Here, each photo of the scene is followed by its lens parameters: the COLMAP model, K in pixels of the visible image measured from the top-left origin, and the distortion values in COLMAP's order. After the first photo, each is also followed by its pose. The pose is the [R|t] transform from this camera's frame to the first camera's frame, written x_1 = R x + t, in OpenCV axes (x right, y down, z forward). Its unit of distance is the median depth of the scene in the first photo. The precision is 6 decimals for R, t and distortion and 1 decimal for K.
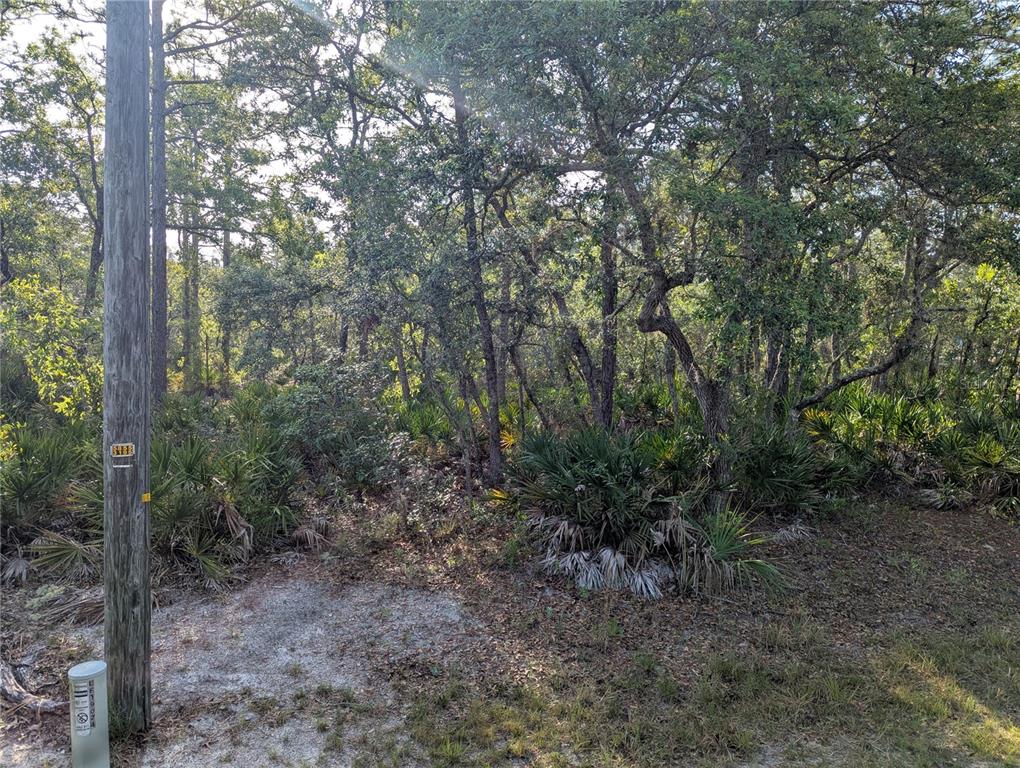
lens RADIAL K [[719.9, 0, 504.9], [0, 719.9, 374.4], [0, 0, 1]] dist [0.059269, -0.047193]
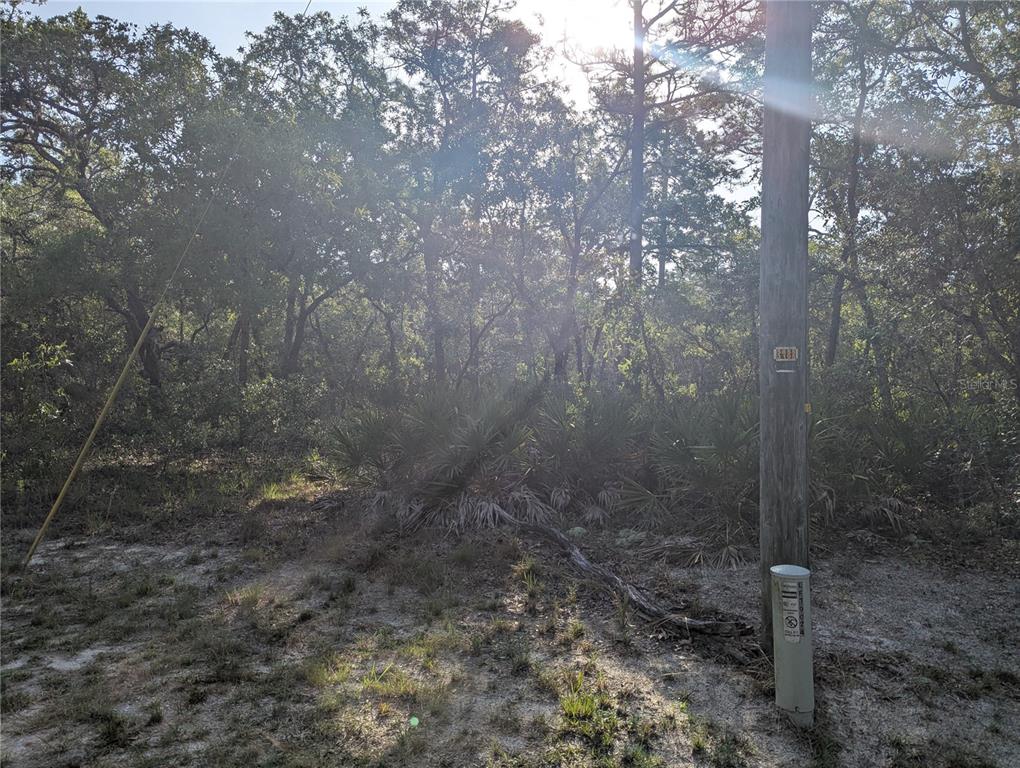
lens RADIAL K [[719.9, 0, 507.2], [0, 719.9, 375.4], [0, 0, 1]] dist [0.059269, -0.047193]
pose [[0.861236, -0.015633, -0.507965, -0.220497], [-0.014743, 0.998338, -0.055720, 0.115438], [0.507992, 0.055477, 0.859573, 0.011307]]
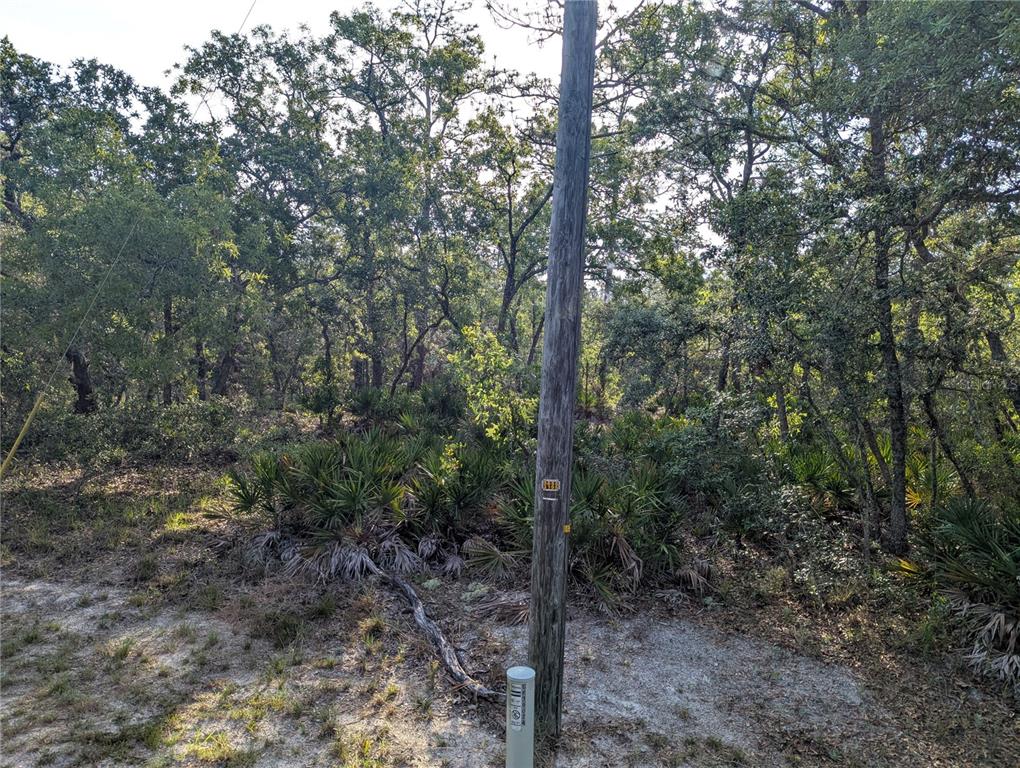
lens RADIAL K [[719.9, 0, 506.8], [0, 719.9, 382.7], [0, 0, 1]] dist [0.059269, -0.047193]
pose [[0.881122, 0.041174, -0.471093, -0.033167], [-0.051993, 0.998598, -0.009967, -0.026714], [0.470022, 0.033276, 0.882027, -0.028084]]
